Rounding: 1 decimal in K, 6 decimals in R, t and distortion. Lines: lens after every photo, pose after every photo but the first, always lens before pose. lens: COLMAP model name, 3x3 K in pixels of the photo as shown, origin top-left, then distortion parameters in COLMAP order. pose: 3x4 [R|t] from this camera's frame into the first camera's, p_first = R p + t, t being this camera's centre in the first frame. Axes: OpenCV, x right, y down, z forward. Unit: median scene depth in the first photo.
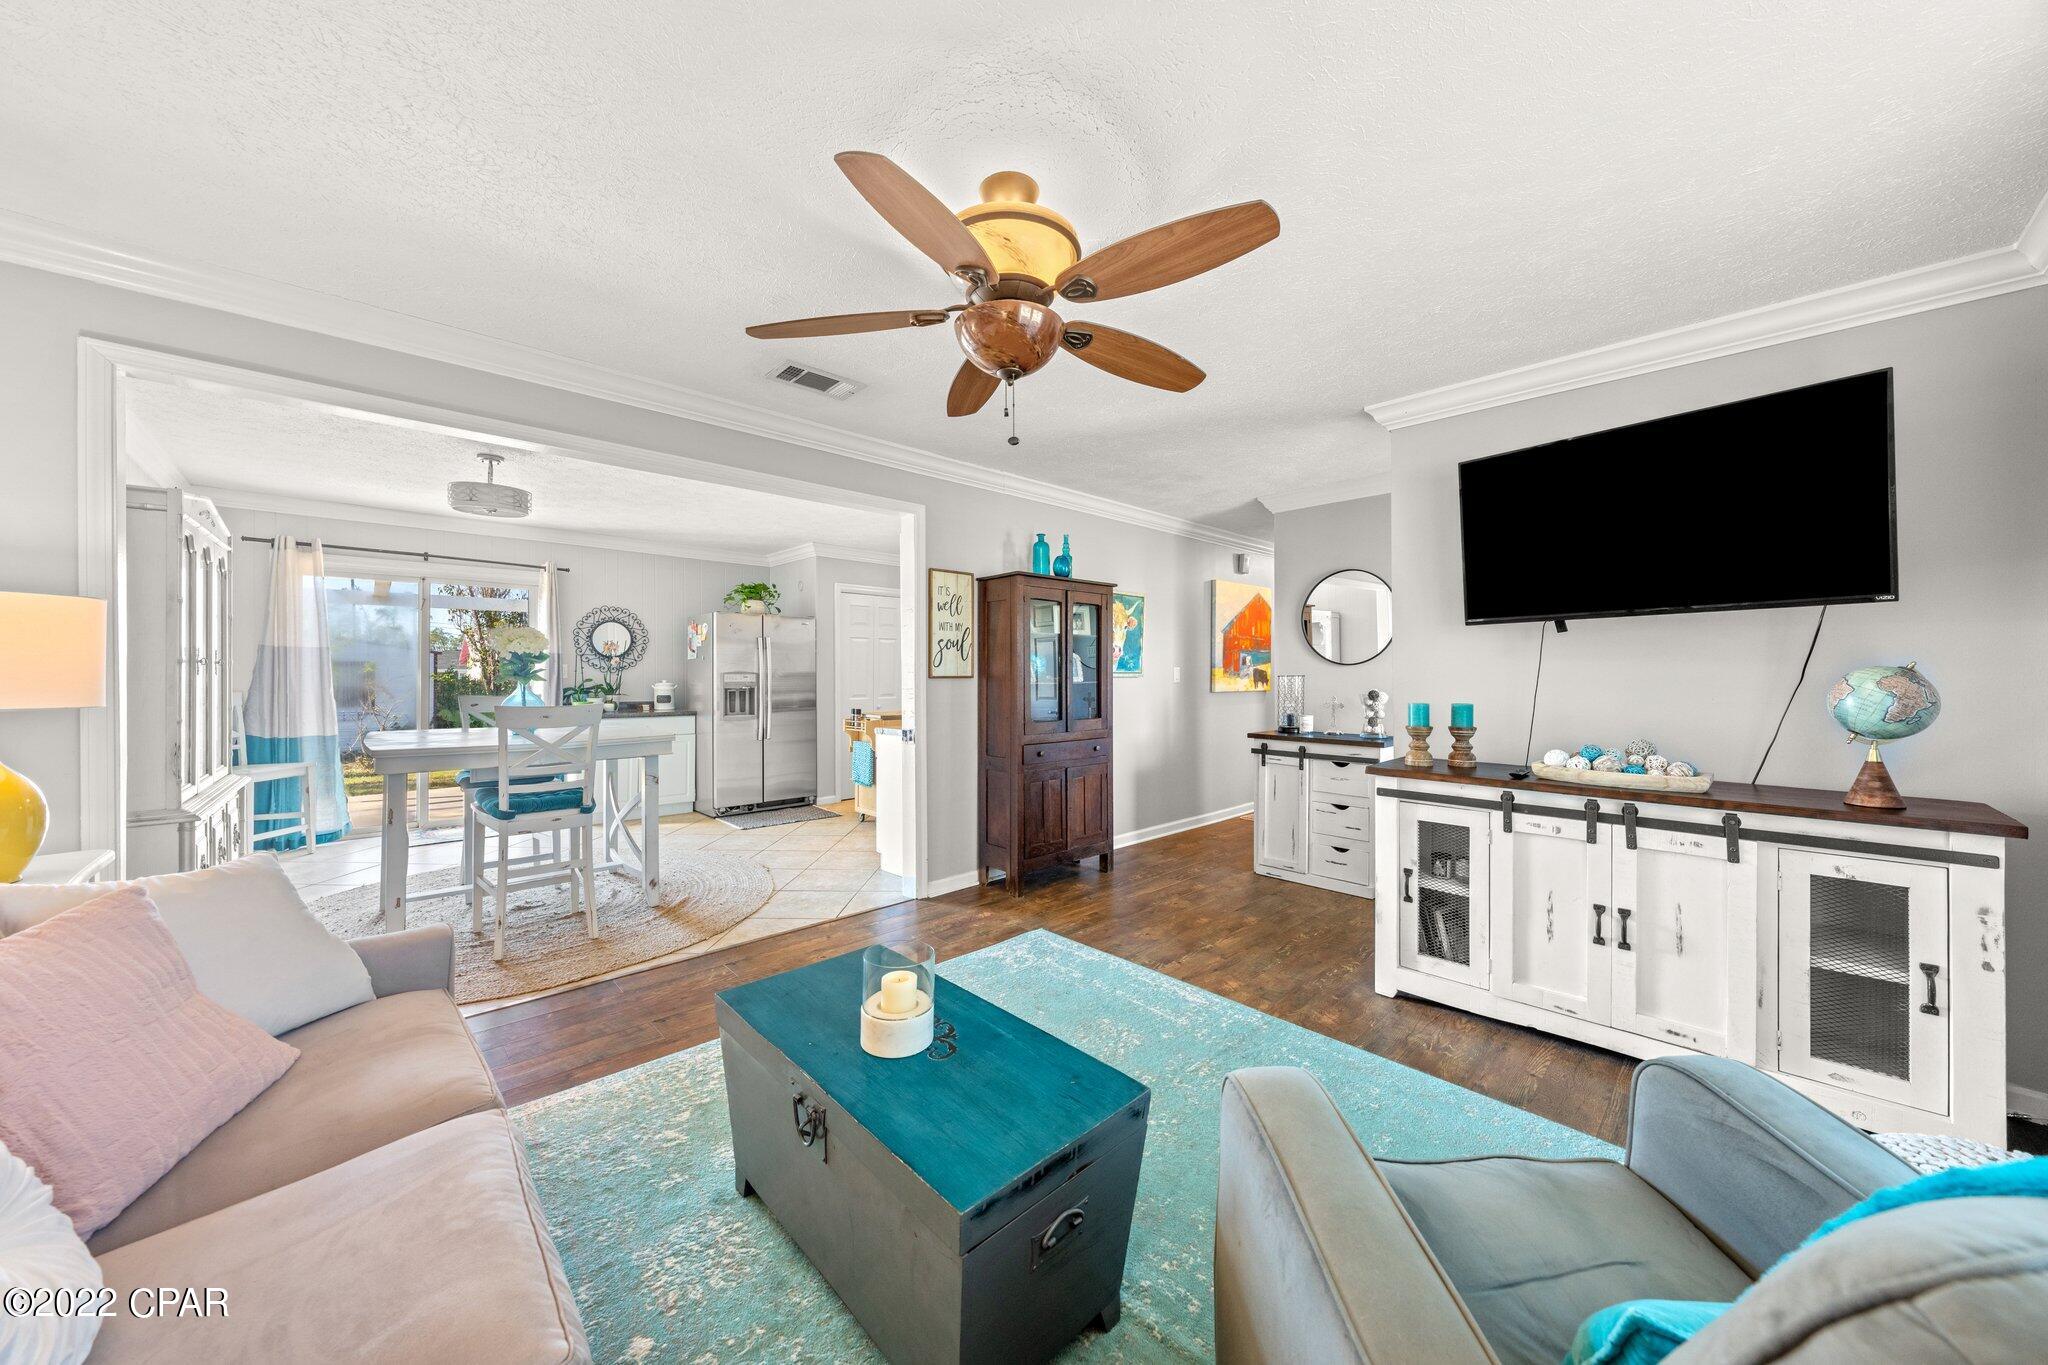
lens RADIAL K [[710.6, 0, 1035.1], [0, 710.6, 669.3], [0, 0, 1]] dist [-0.000905, -0.000137]
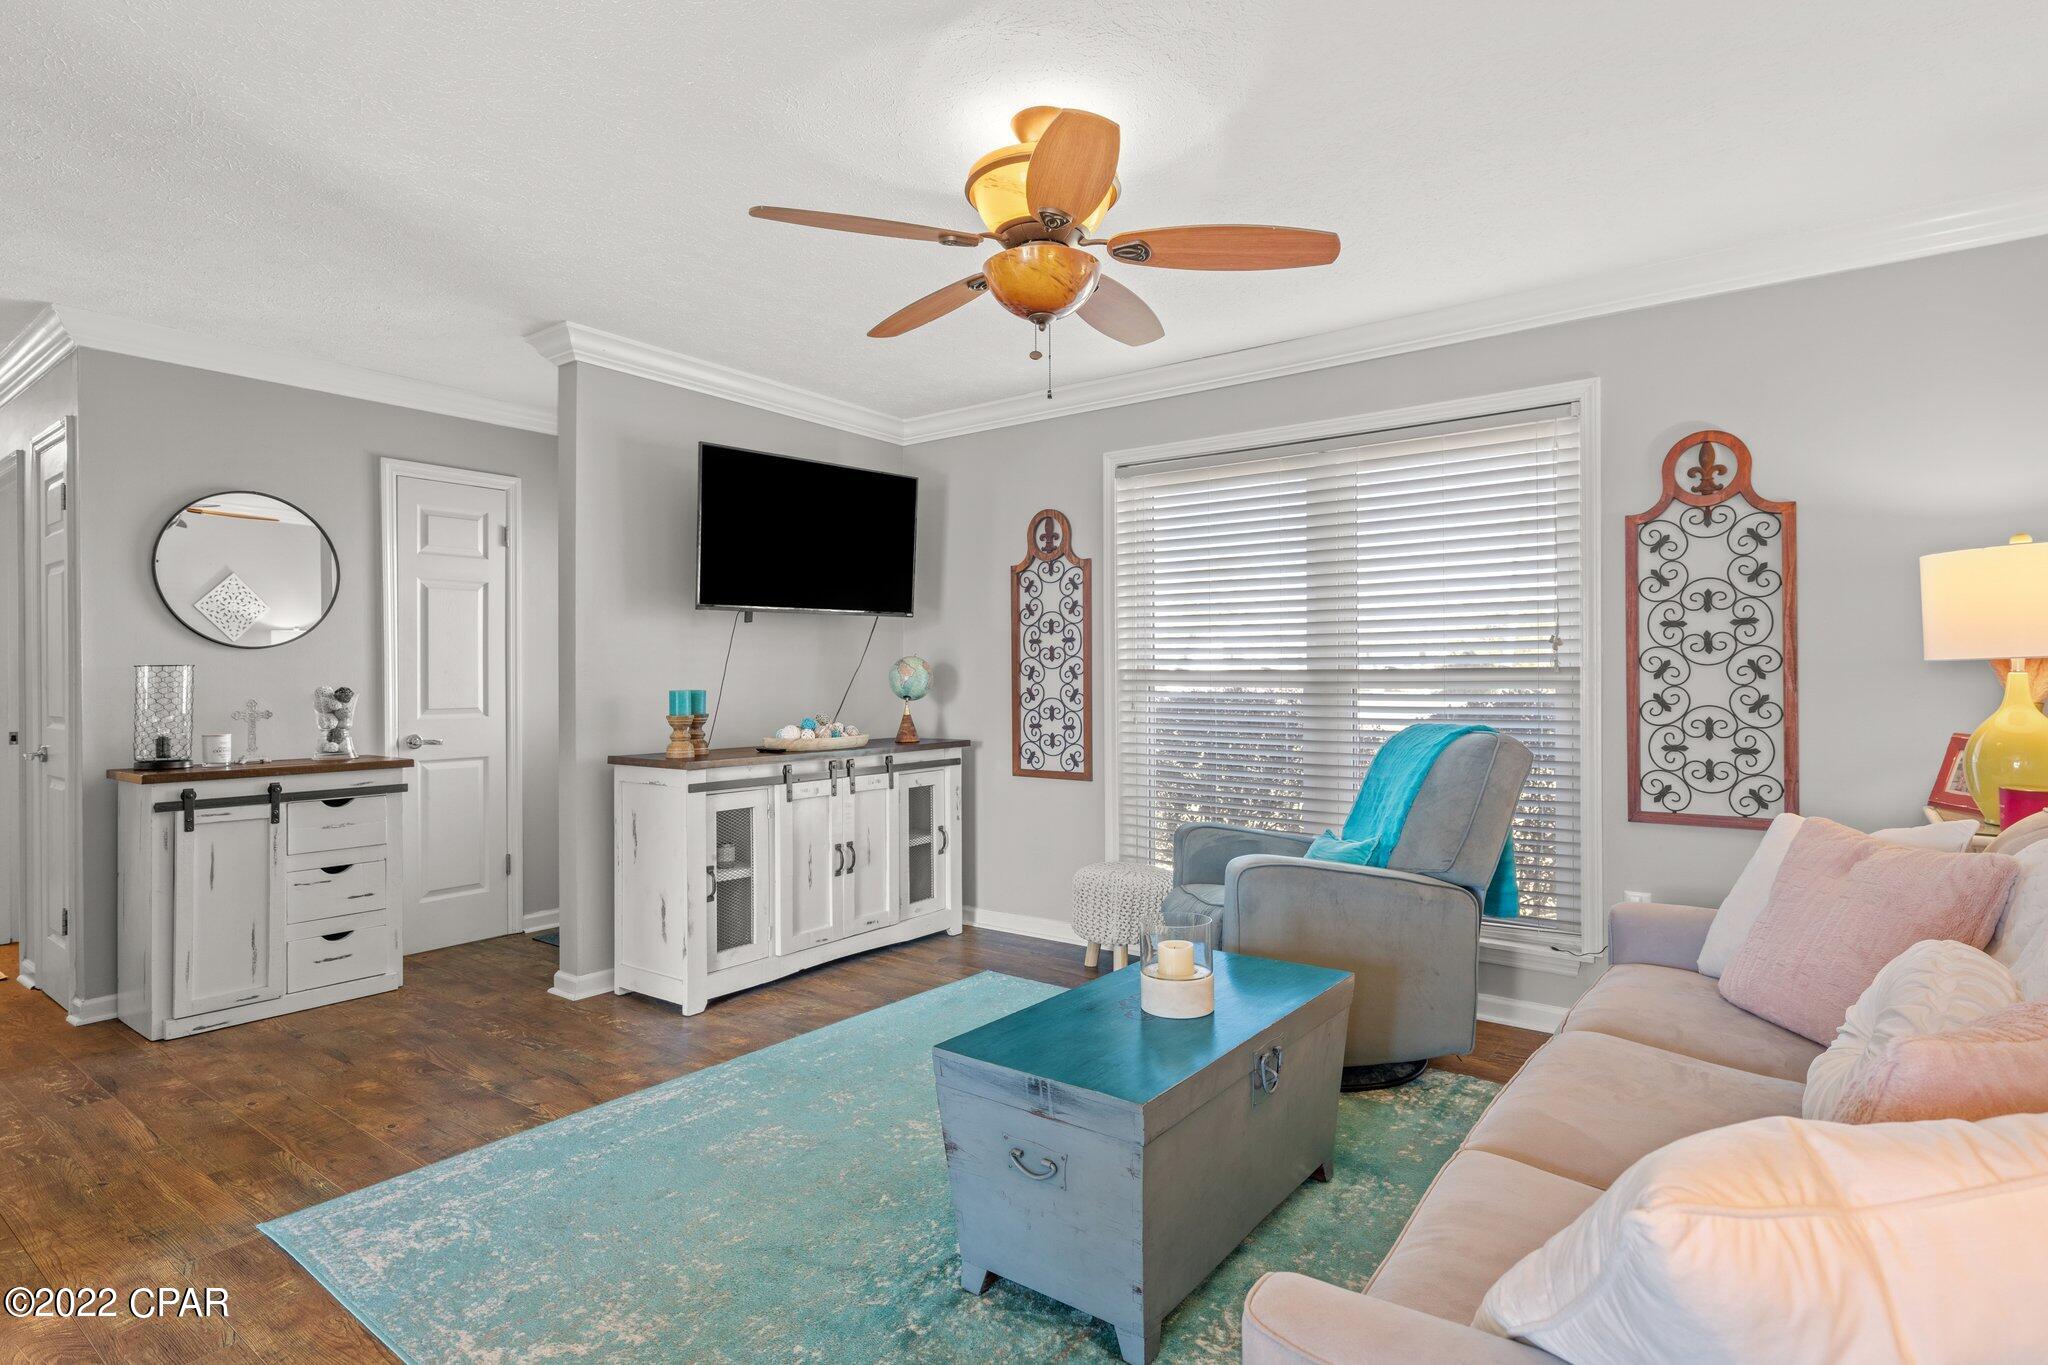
lens RADIAL K [[1015.1, 0, 1024.3], [0, 1015.1, 681.4], [0, 0, 1]] dist [0.004041, -0.000850]
pose [[-0.149550, 0.003320, 0.988749, -0.782095], [0.002993, 0.999991, -0.002905, 0.039957], [-0.988750, 0.002525, -0.149559, 0.722022]]
